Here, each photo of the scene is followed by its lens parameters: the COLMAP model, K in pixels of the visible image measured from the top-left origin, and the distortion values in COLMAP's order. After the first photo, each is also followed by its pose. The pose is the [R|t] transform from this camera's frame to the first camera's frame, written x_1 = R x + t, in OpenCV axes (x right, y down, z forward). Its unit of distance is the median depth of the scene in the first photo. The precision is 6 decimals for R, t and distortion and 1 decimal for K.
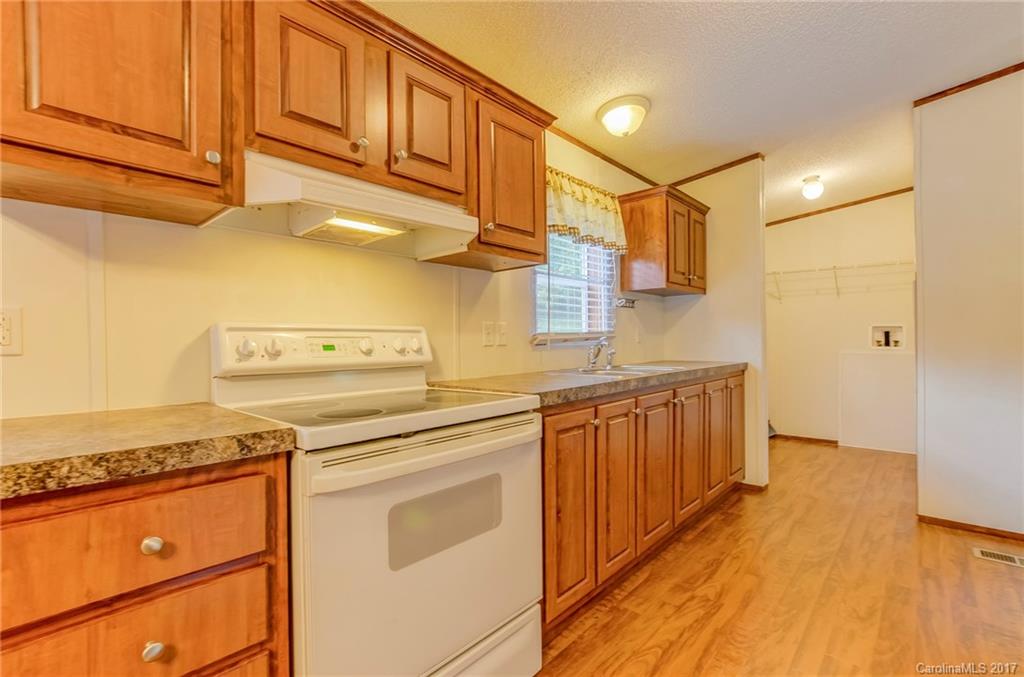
lens RADIAL K [[457.5, 0, 502.1], [0, 457.5, 344.6], [0, 0, 1]] dist [-0.016752, 0.005192]
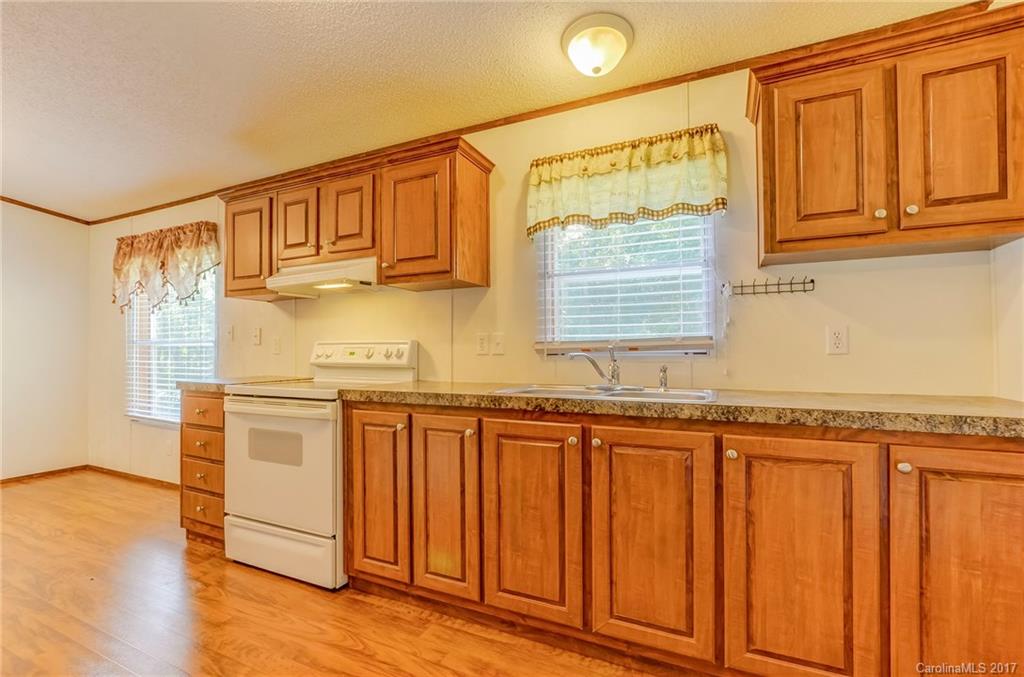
lens RADIAL K [[457.5, 0, 505.4], [0, 457.5, 343.9], [0, 0, 1]] dist [-0.016752, 0.005192]
pose [[0.301412, -0.002966, -0.953489, 1.104781], [-0.004432, 0.999980, -0.004511, -0.018959], [0.953484, 0.005586, 0.301393, 0.763592]]
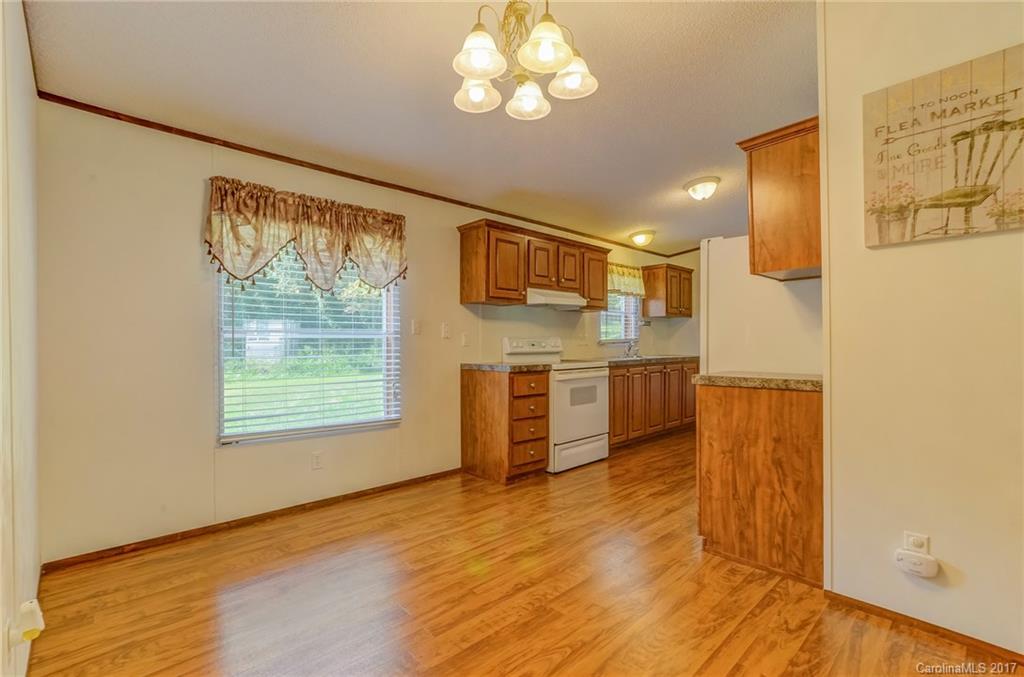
lens RADIAL K [[457.5, 0, 505.4], [0, 457.5, 346.3], [0, 0, 1]] dist [-0.016752, 0.005192]
pose [[0.997726, 0.005597, -0.067174, -0.266312], [-0.005701, 0.999983, -0.001356, 0.013622], [0.067165, 0.001735, 0.997740, -1.378364]]
